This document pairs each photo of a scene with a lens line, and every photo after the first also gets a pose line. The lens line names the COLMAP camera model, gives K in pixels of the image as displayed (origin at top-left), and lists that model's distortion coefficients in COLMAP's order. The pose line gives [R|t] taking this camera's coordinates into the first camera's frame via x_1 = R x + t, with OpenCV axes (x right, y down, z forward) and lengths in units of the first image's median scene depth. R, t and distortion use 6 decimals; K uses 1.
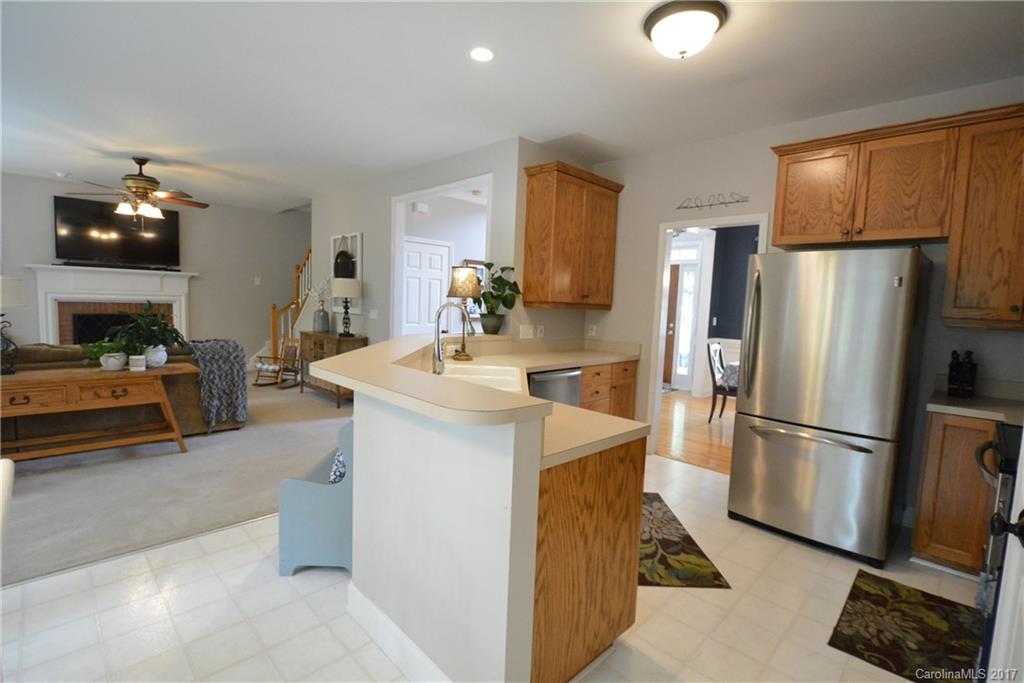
lens RADIAL K [[469.6, 0, 512.0], [0, 469.6, 341.5], [0, 0, 1]] dist [0.002020, -0.013012]
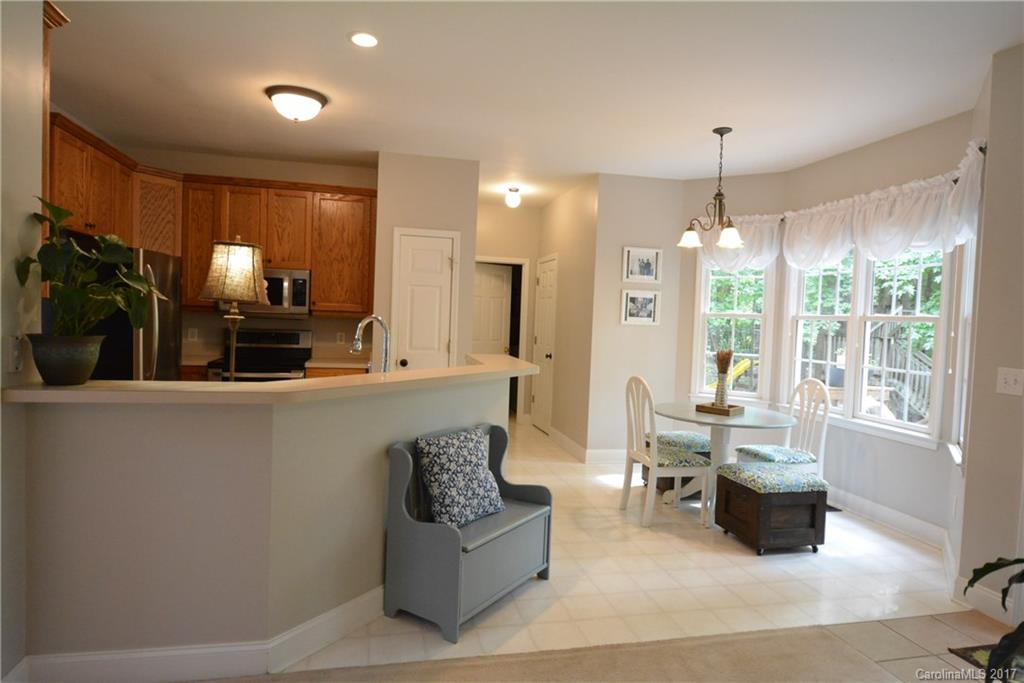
lens RADIAL K [[611.7, 0, 512.0], [0, 611.7, 341.5], [0, 0, 1]] dist [-0.004209, -0.001573]
pose [[-0.843745, -0.088710, 0.529362, -0.656513], [-0.021348, 0.991014, 0.132047, -0.132786], [-0.536319, 0.100113, -0.838057, 1.265827]]
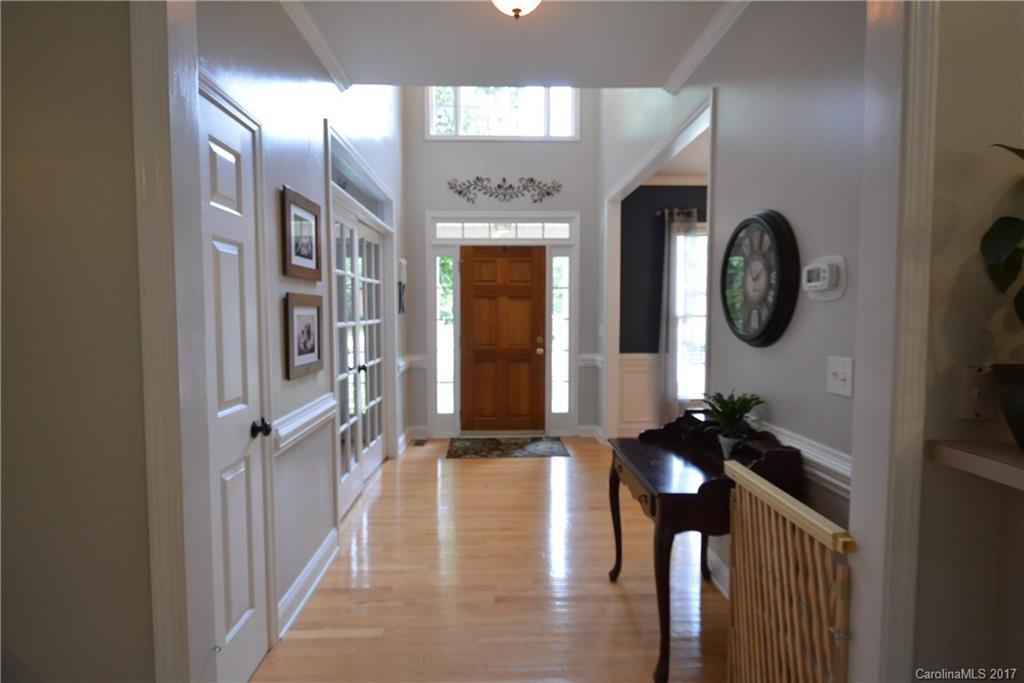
lens RADIAL K [[534.8, 0, 512.0], [0, 534.8, 341.5], [0, 0, 1]] dist [0.025443, -0.027579]
pose [[0.677403, -0.080260, 0.731221, -0.433657], [0.090743, 0.995555, 0.025210, -0.105917], [-0.729994, 0.049276, 0.681675, 1.041158]]
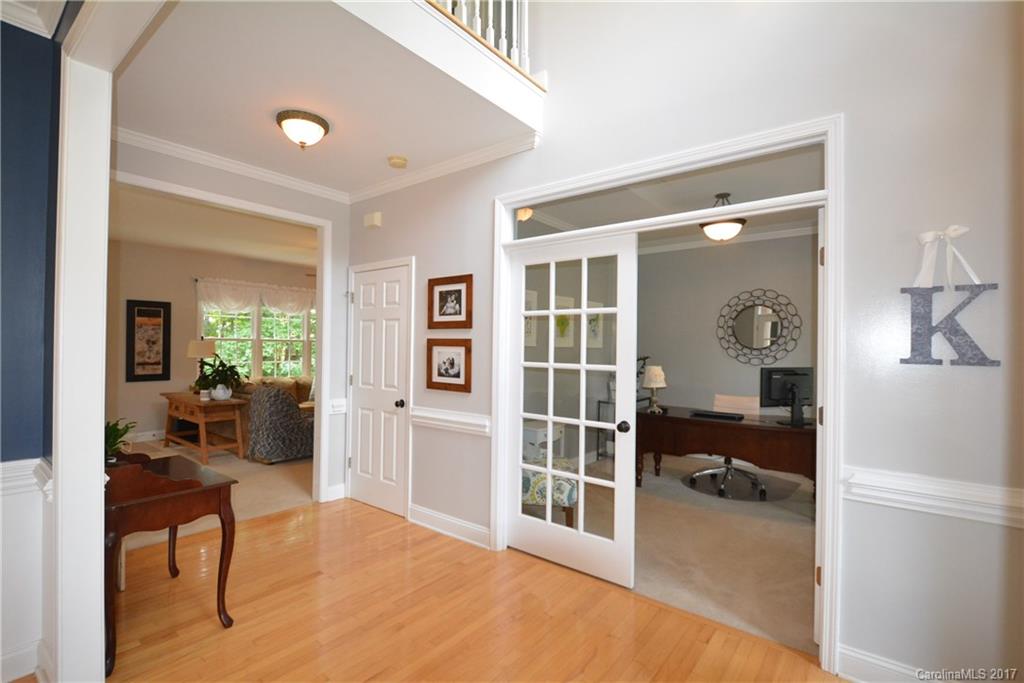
lens RADIAL K [[460.6, 0, 512.0], [0, 460.6, 341.5], [0, 0, 1]] dist [0.001173, 0.000074]
pose [[0.124714, -0.041181, -0.991338, 0.741899], [-0.091216, 0.994431, -0.052785, -0.128896], [0.987991, 0.097008, 0.120264, 1.674603]]
